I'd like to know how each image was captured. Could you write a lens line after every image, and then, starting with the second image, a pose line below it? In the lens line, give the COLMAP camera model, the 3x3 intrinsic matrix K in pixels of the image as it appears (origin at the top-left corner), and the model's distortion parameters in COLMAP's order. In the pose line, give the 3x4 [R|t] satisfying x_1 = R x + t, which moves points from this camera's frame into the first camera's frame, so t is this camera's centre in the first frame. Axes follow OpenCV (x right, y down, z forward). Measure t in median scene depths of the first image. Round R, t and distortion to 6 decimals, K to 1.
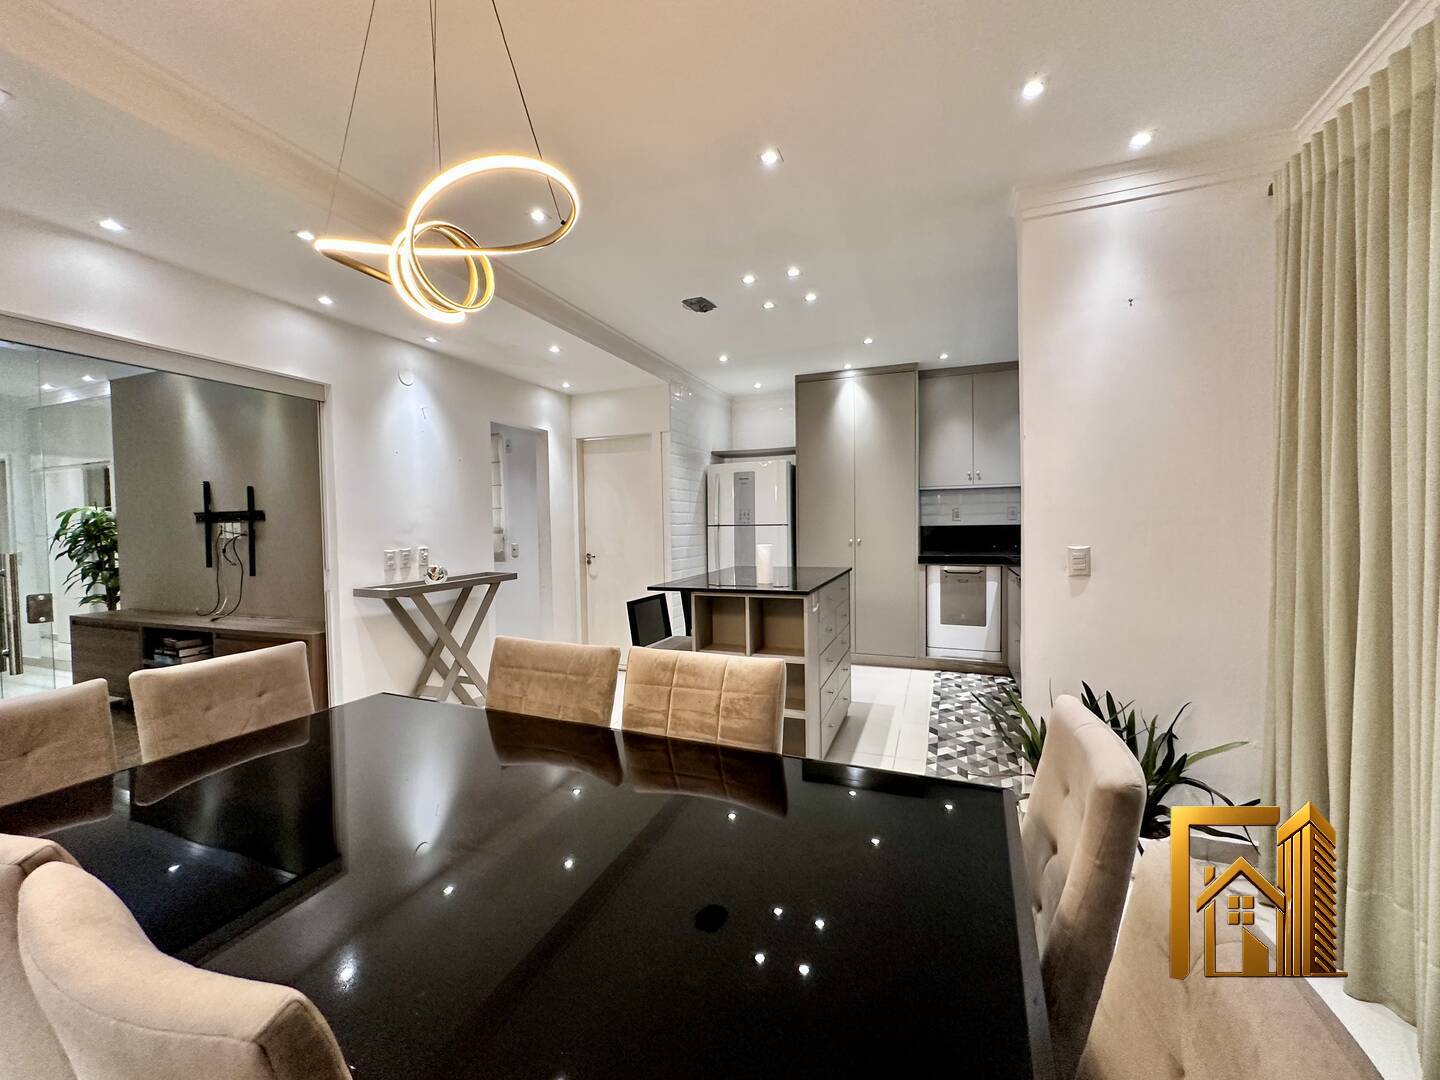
lens RADIAL K [[574.2, 0, 723.3], [0, 574.2, 540.3], [0, 0, 1]] dist [-0.005407, 0.001187]
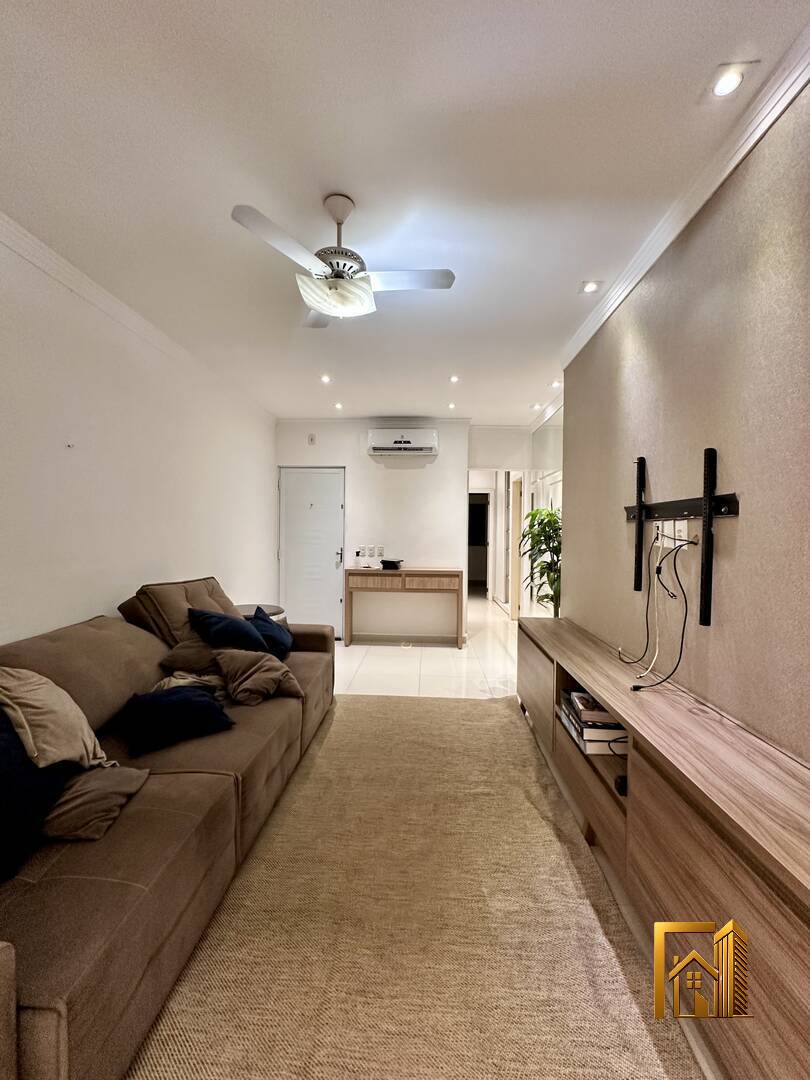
lens RADIAL K [[430.6, 0, 400.5], [0, 430.6, 540.6], [0, 0, 1]] dist [-0.005407, 0.001187]
pose [[0.295337, 0.038741, -0.954607, -0.532840], [-0.037226, 0.998885, 0.029021, -0.013454], [0.954668, 0.026966, 0.296450, 0.617605]]
